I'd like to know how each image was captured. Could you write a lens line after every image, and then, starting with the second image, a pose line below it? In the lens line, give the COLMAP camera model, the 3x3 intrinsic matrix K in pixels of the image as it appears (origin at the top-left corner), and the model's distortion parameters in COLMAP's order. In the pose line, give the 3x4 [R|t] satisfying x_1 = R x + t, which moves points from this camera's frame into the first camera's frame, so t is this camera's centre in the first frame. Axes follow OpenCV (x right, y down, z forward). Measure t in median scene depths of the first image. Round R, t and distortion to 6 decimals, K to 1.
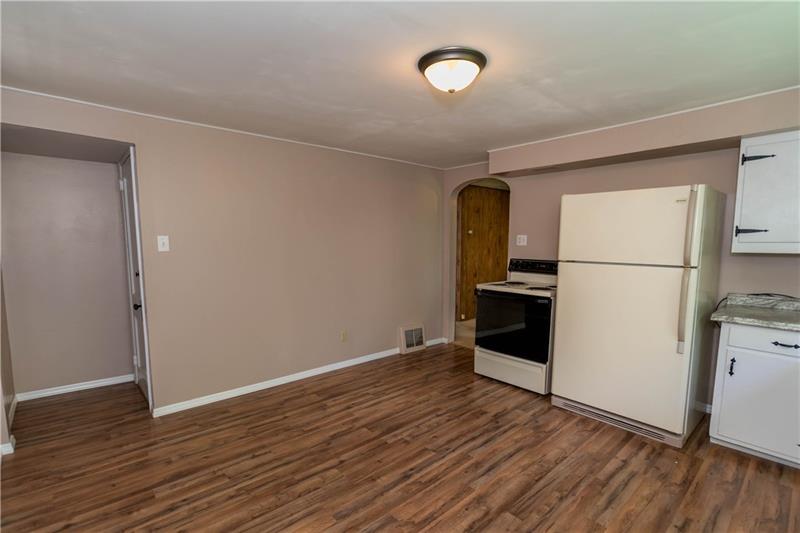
lens RADIAL K [[376.8, 0, 398.1], [0, 376.8, 281.8], [0, 0, 1]] dist [-0.019541, 0.000636]
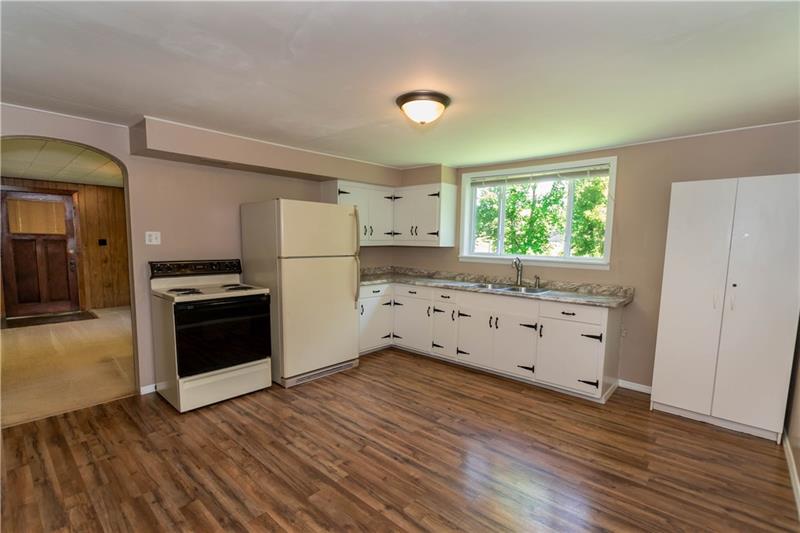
lens RADIAL K [[376.8, 0, 398.1], [0, 376.8, 281.8], [0, 0, 1]] dist [-0.019541, 0.000636]
pose [[-0.106057, -0.120112, 0.987079, -0.798985], [0.092191, 0.987214, 0.130034, -0.112671], [-0.990077, 0.104791, -0.093627, 0.865960]]
